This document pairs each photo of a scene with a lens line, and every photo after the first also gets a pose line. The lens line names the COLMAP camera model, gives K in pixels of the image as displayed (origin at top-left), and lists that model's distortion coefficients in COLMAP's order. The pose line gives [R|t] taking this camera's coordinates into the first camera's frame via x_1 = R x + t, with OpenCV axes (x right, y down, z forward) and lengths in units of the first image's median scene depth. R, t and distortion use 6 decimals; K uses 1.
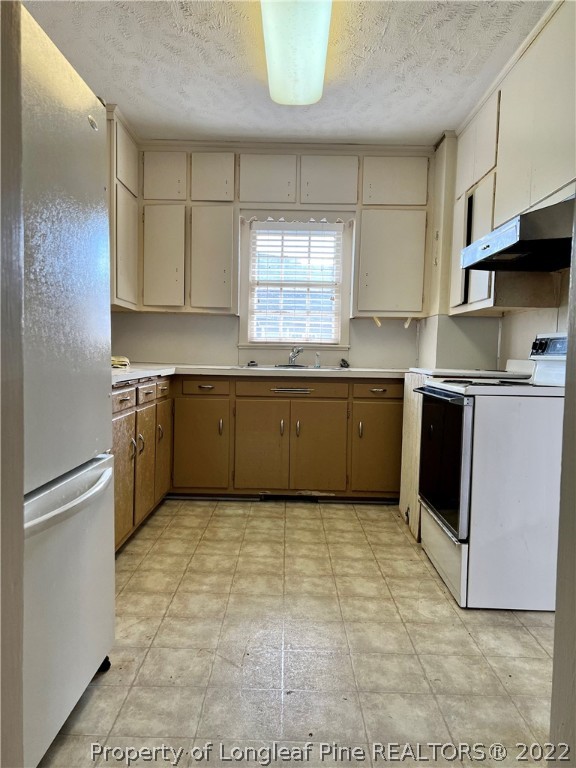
lens RADIAL K [[577.8, 0, 280.9], [0, 577.8, 391.2], [0, 0, 1]] dist [0.055947, -0.050498]
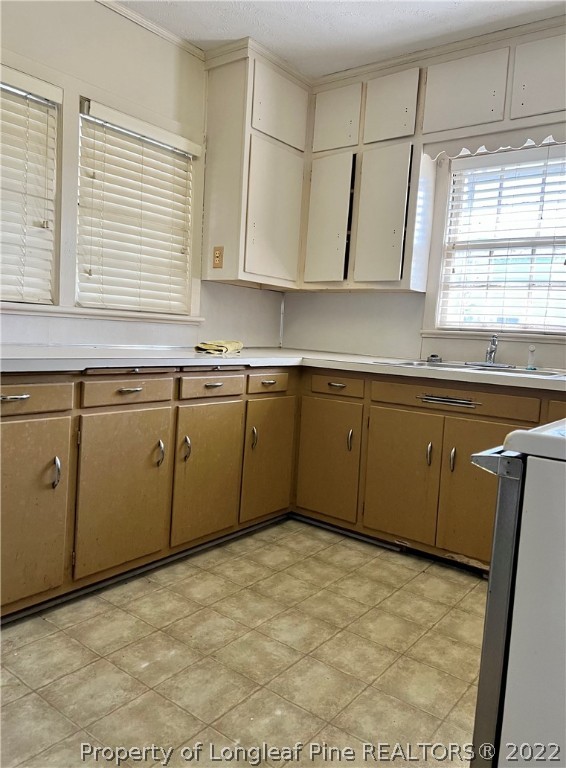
lens RADIAL K [[577.8, 0, 282.2], [0, 577.8, 376.9], [0, 0, 1]] dist [0.055947, -0.050498]
pose [[0.787598, 0.073691, -0.611768, 0.284244], [-0.078527, 0.996732, 0.018966, -0.027033], [0.611166, 0.033102, 0.790810, 0.361406]]
